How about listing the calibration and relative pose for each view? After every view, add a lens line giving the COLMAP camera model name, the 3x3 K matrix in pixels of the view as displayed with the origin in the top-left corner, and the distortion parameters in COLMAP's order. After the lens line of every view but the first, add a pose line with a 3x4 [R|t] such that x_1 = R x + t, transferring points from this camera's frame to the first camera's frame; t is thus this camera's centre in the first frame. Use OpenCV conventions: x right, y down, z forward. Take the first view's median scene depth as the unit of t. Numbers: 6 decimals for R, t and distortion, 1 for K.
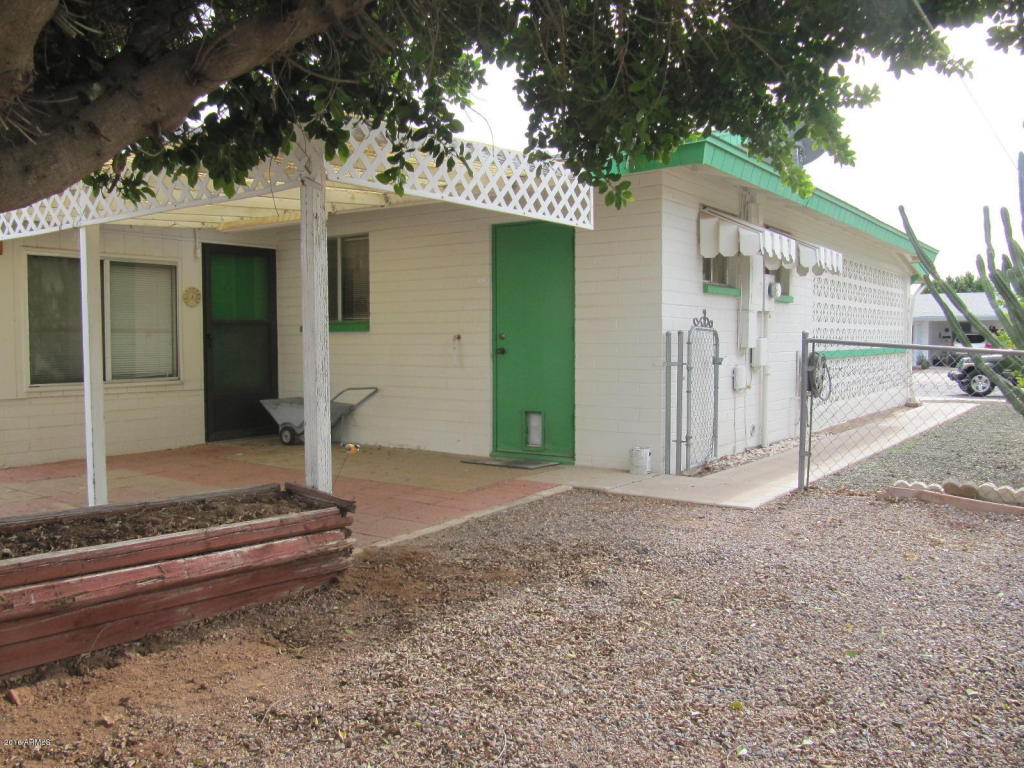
lens RADIAL K [[834.5, 0, 509.8], [0, 834.5, 386.9], [0, 0, 1]] dist [-0.051884, 0.026491]
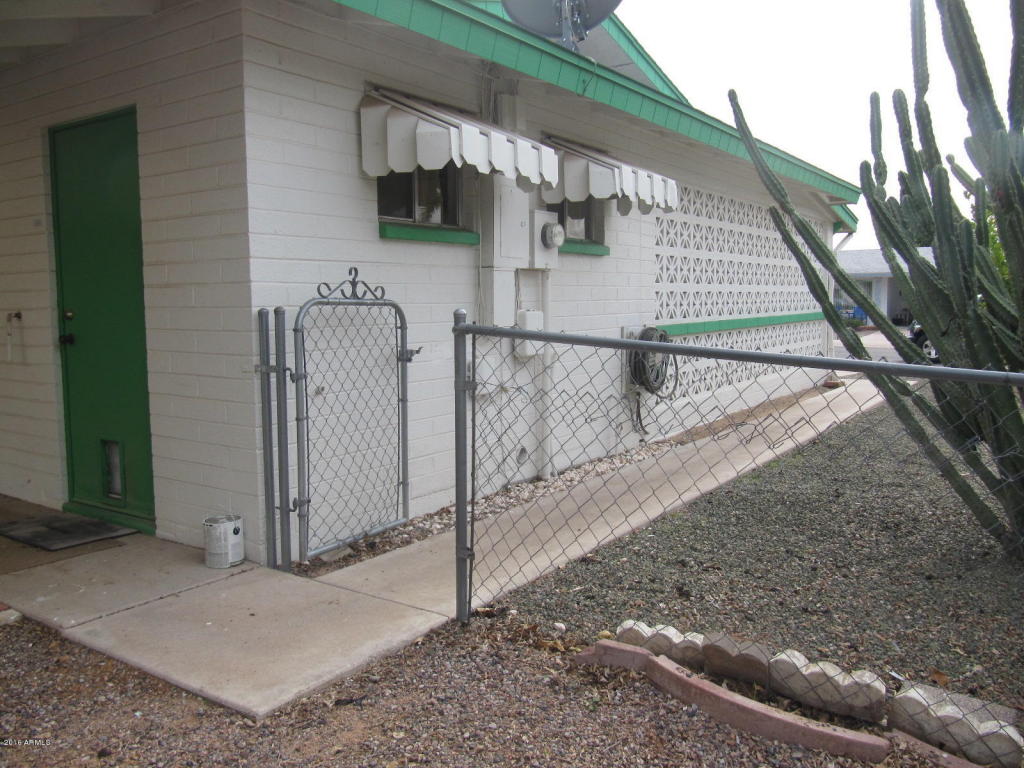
lens RADIAL K [[834.5, 0, 513.6], [0, 834.5, 380.4], [0, 0, 1]] dist [-0.051884, 0.026491]
pose [[0.999520, -0.008646, 0.029749, 0.302277], [0.007345, 0.999023, 0.043585, -0.037986], [-0.030097, -0.043346, 0.998607, 0.404743]]
